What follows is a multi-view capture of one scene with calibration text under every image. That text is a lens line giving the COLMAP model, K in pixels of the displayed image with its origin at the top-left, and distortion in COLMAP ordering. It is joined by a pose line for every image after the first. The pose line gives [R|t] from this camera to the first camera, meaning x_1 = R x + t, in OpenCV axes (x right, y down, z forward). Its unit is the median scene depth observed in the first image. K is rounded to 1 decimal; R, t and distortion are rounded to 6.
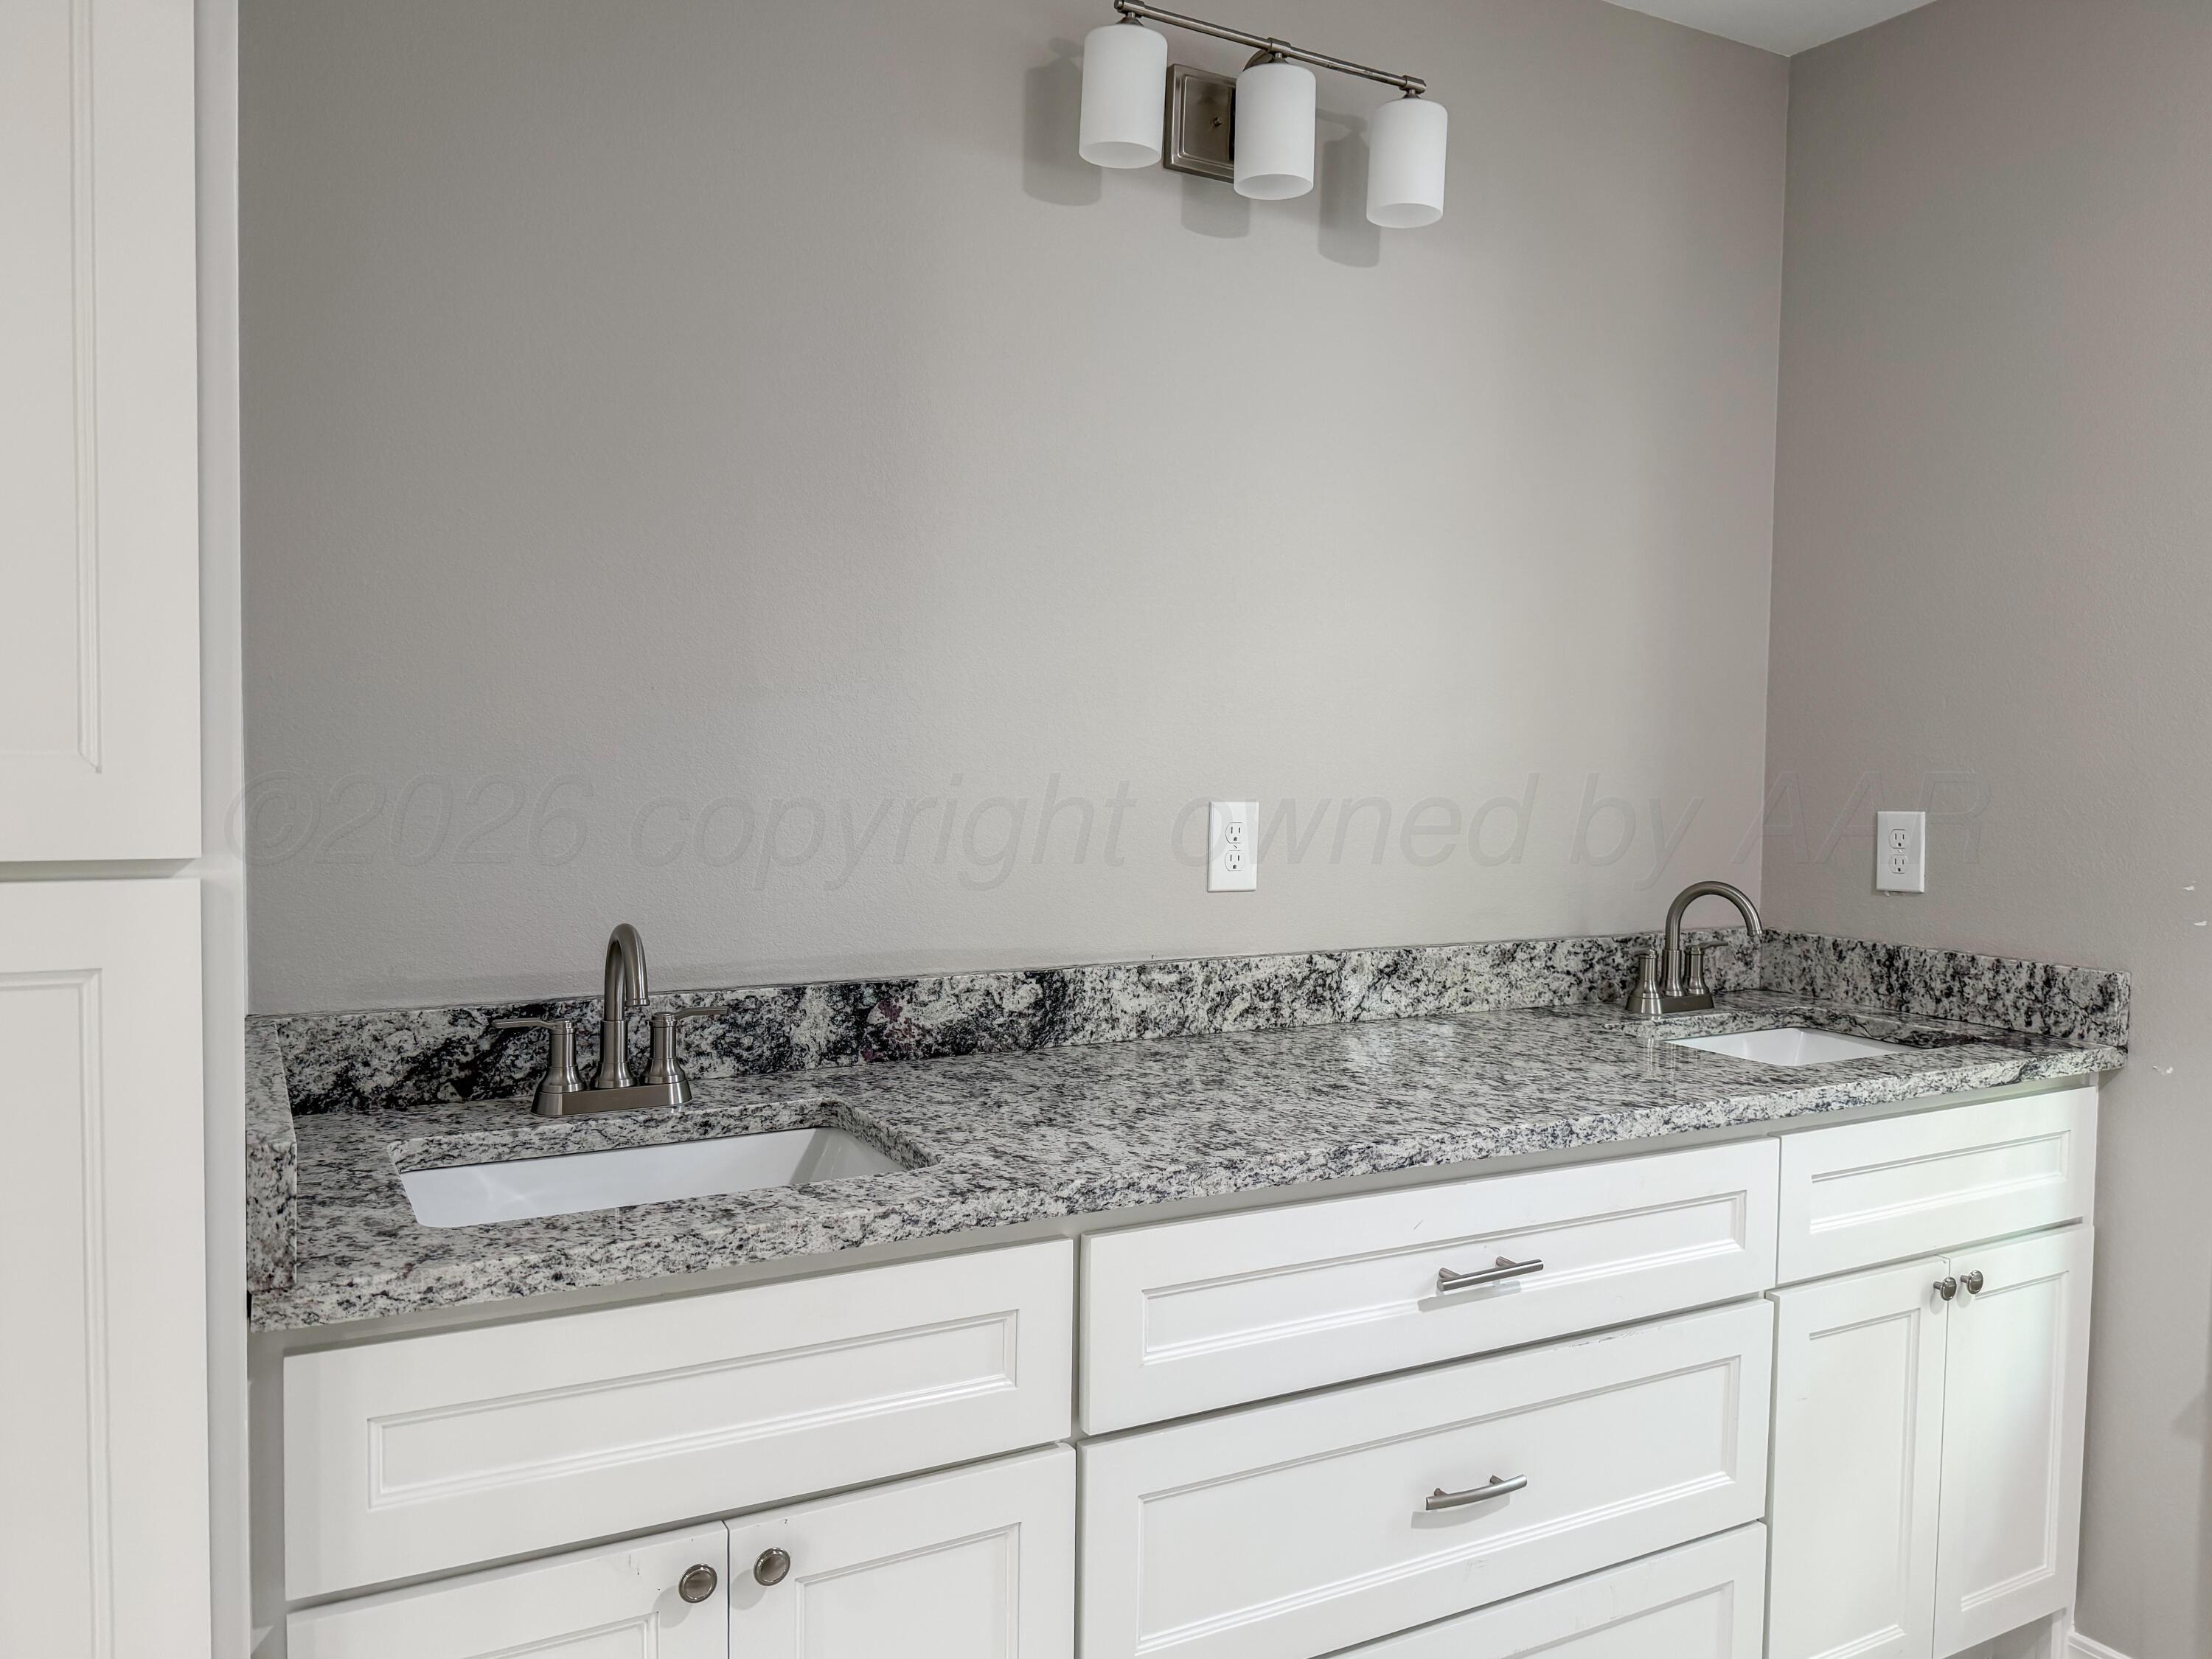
lens RADIAL K [[1547.9, 0, 1103.9], [0, 1547.9, 824.1], [0, 0, 1]] dist [-0.004308, -0.000877]
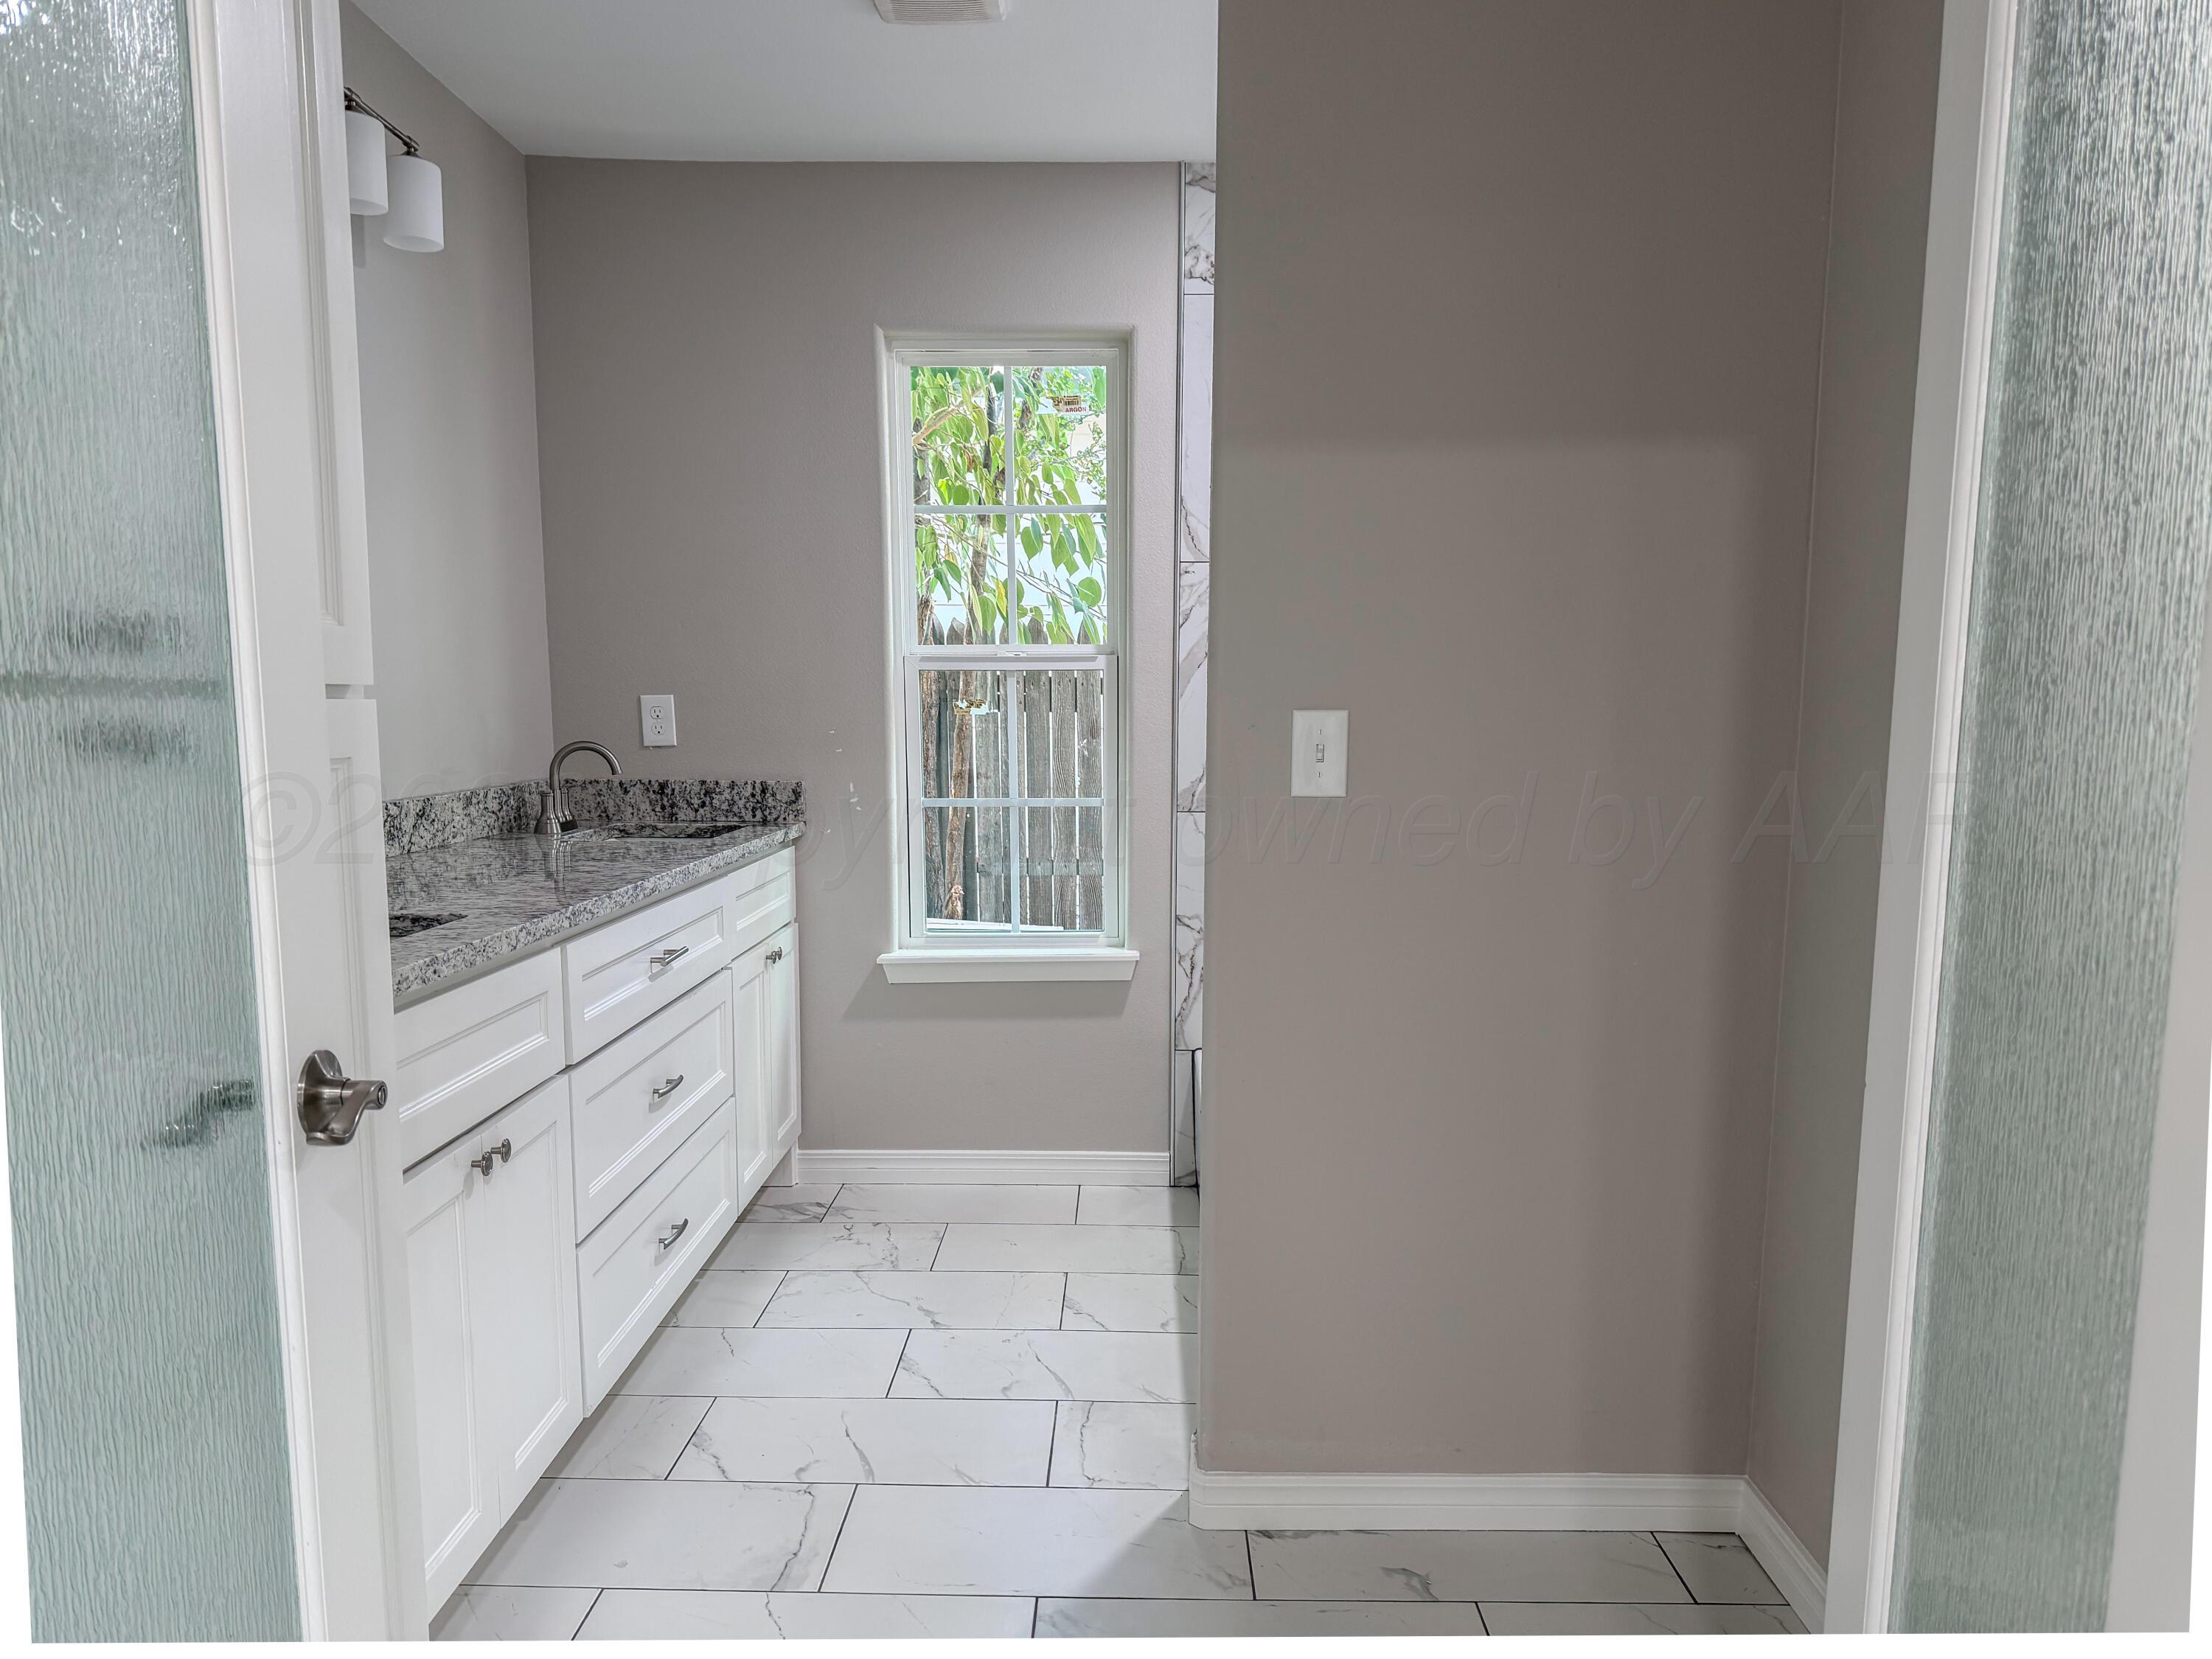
lens RADIAL K [[1547.9, 0, 1107.8], [0, 1547.9, 839.5], [0, 0, 1]] dist [-0.004308, -0.000877]
pose [[0.484786, -0.088368, 0.870157, -0.691447], [0.033704, 0.996031, 0.082374, 0.025866], [-0.873983, -0.010606, 0.485841, -0.174351]]
